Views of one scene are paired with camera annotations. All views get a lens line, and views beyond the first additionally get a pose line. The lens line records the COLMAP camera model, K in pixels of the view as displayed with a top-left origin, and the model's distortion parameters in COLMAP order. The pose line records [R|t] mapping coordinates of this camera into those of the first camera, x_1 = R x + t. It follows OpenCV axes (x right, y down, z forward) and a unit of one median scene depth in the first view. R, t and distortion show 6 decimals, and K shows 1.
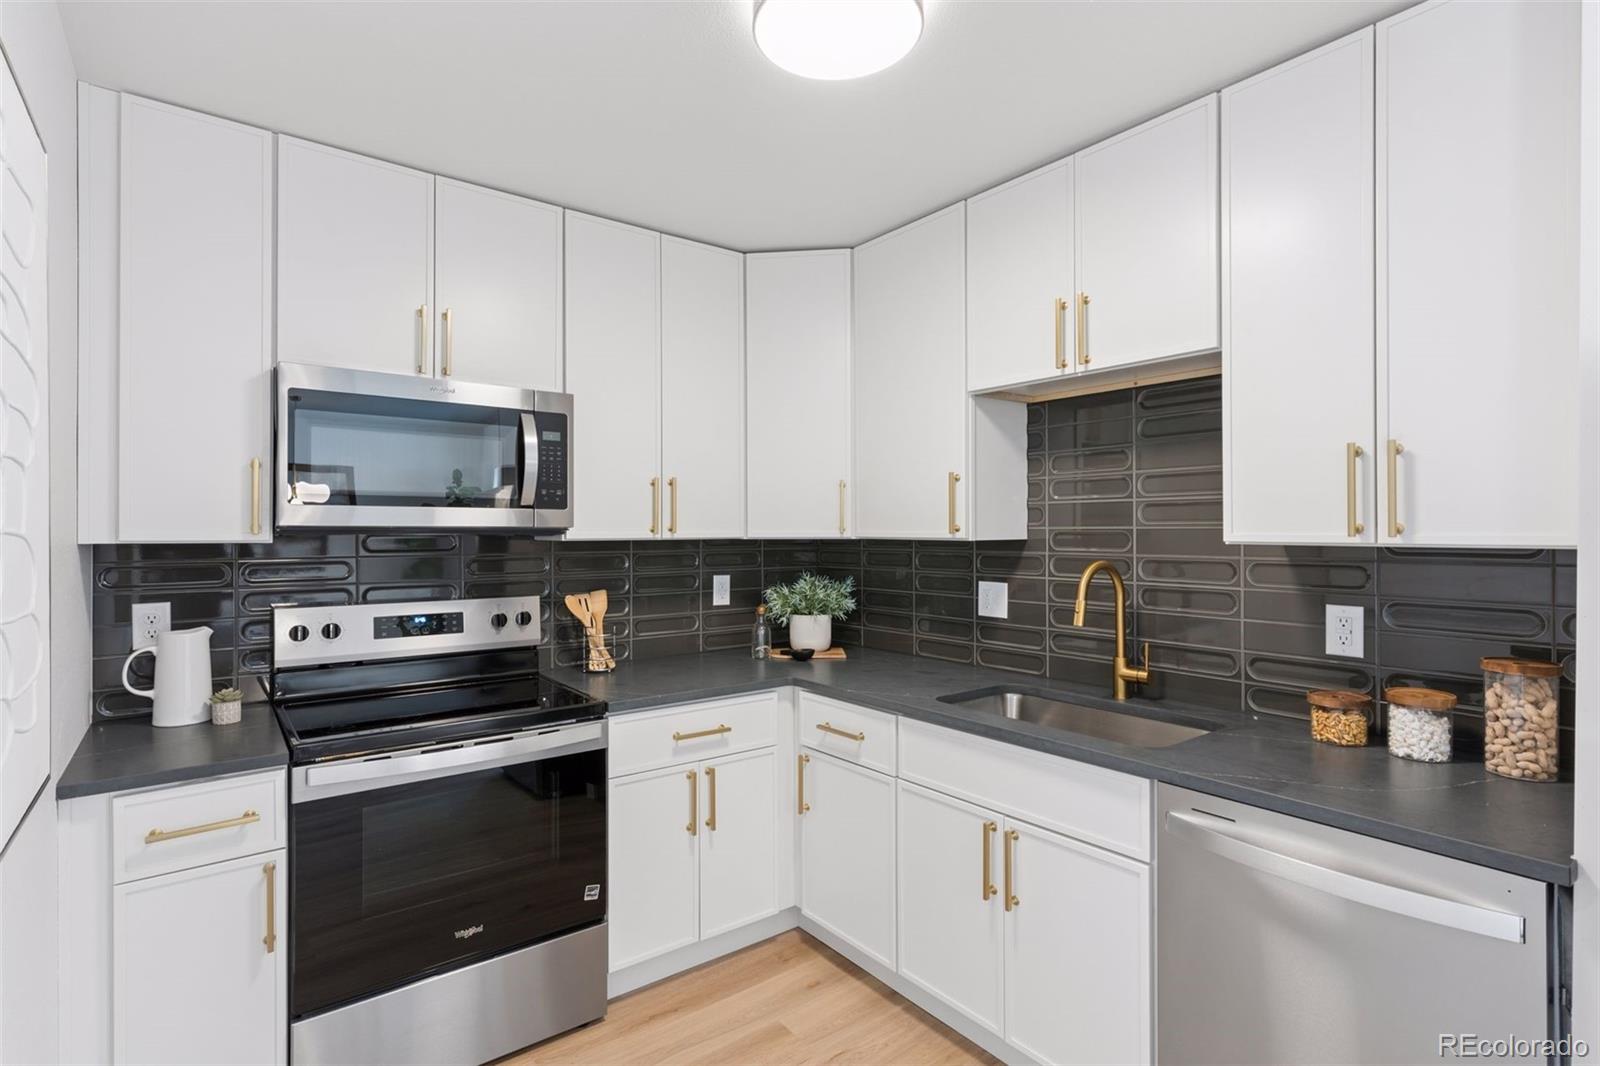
lens RADIAL K [[780.4, 0, 809.8], [0, 780.4, 530.1], [0, 0, 1]] dist [-0.002981, 0.001362]
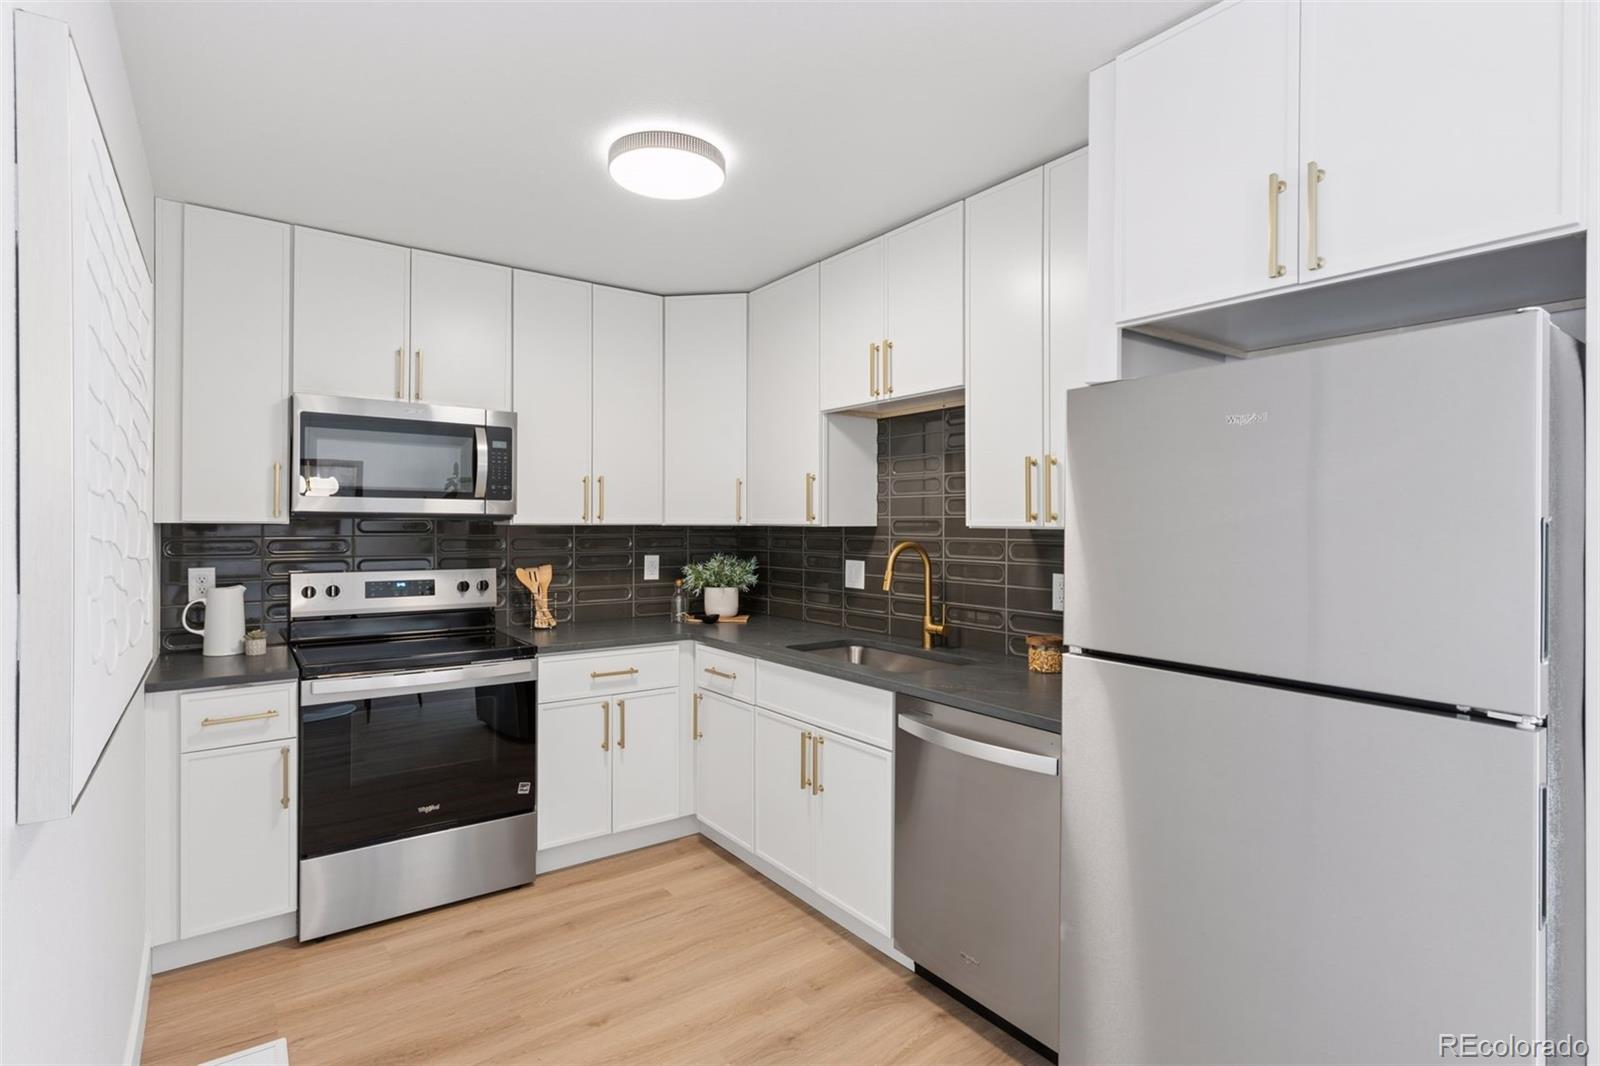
lens RADIAL K [[780.4, 0, 806.4], [0, 780.4, 525.8], [0, 0, 1]] dist [-0.002981, 0.001362]
pose [[0.999686, 0.005922, -0.024340, 0.222206], [-0.005856, 0.999979, 0.002787, 0.009450], [0.024356, -0.002644, 0.999700, -0.305569]]
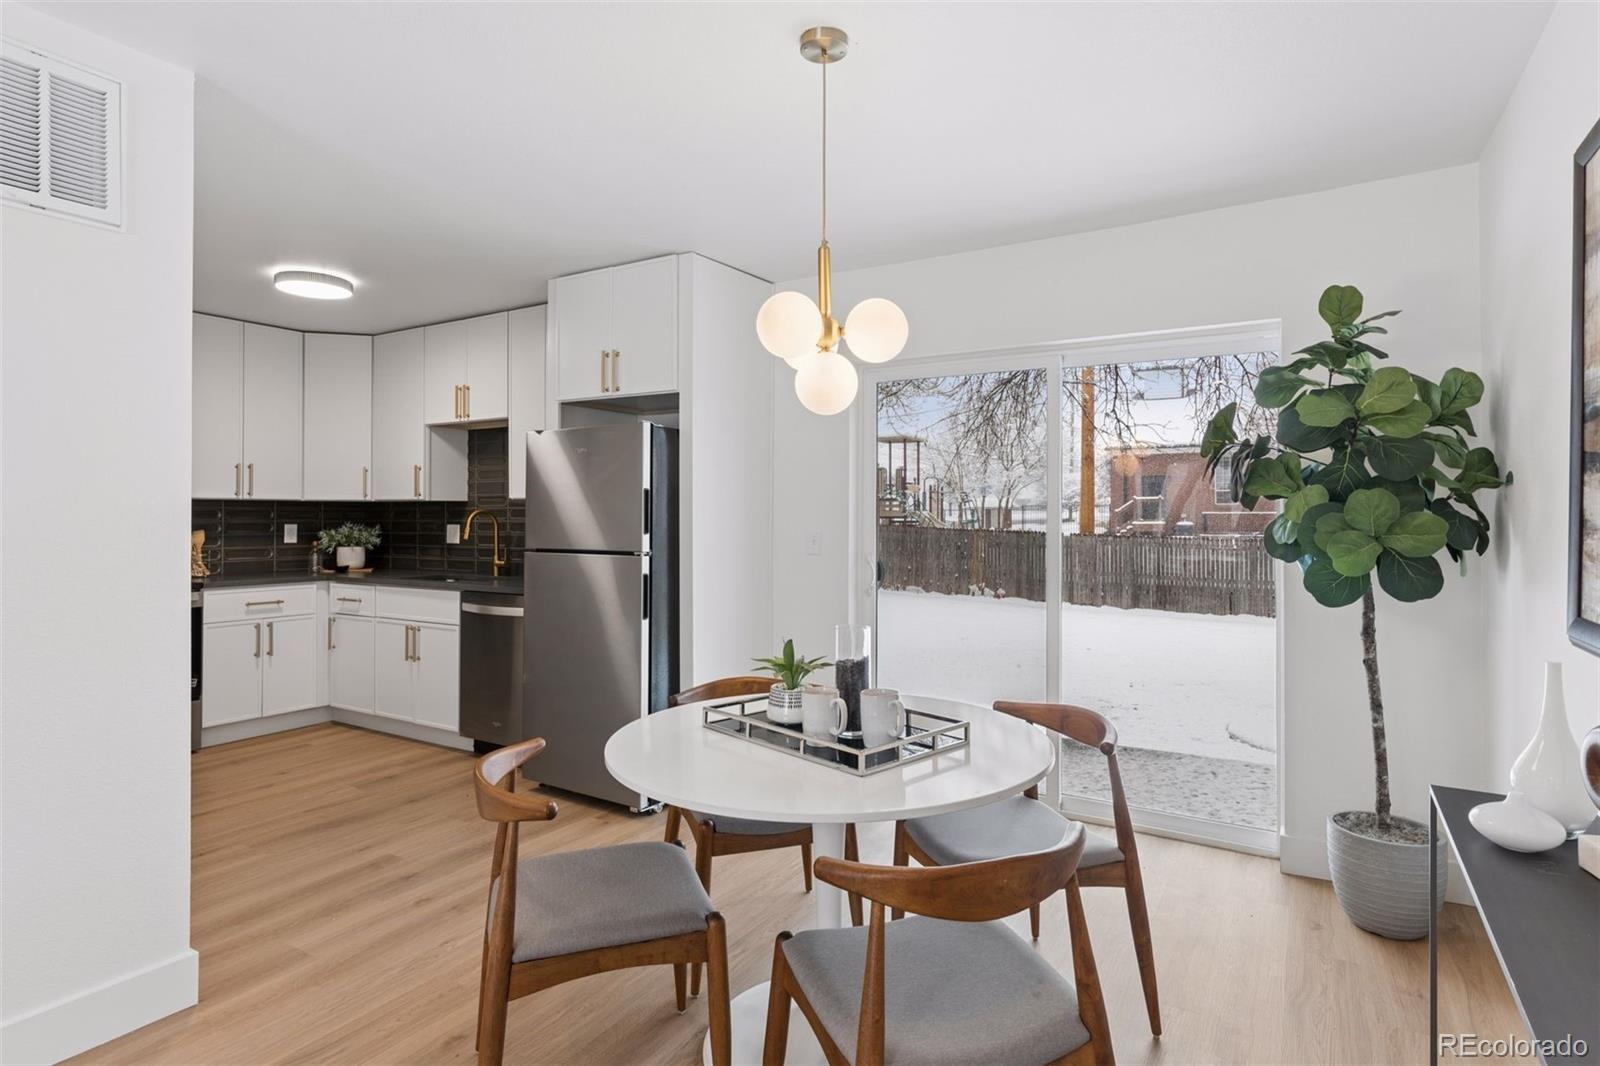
lens RADIAL K [[830.2, 0, 809.8], [0, 830.2, 508.6], [0, 0, 1]] dist [-0.003041, 0.000673]
pose [[0.933208, 0.007355, 0.359262, 0.376349], [-0.003969, 0.999941, -0.010159, 0.054219], [-0.359315, 0.008055, 0.933181, -1.357549]]
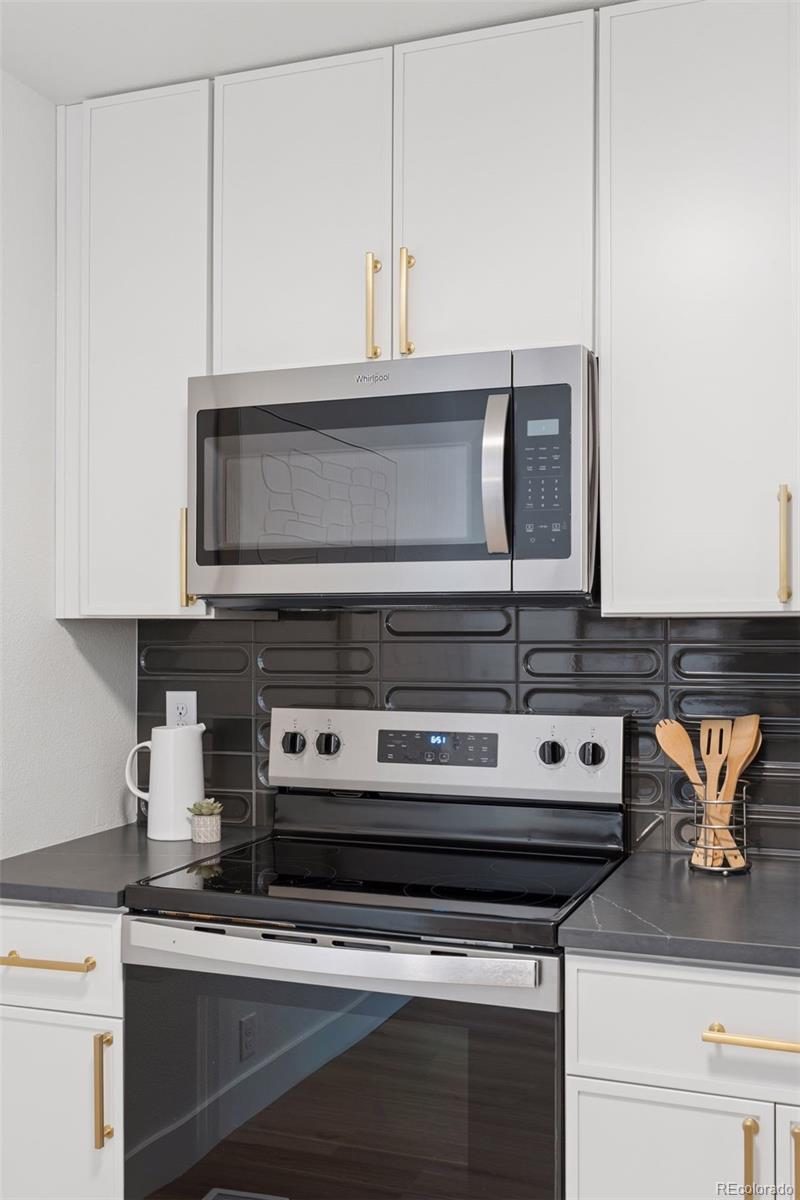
lens RADIAL K [[1197.9, 0, 397.2], [0, 1197.9, 623.8], [0, 0, 1]] dist [-0.013011, 0.000000]
pose [[0.518277, -0.000415, -0.855212, 0.352279], [0.004233, 0.999989, 0.002080, 0.017493], [0.855202, -0.004698, 0.518273, 0.481573]]
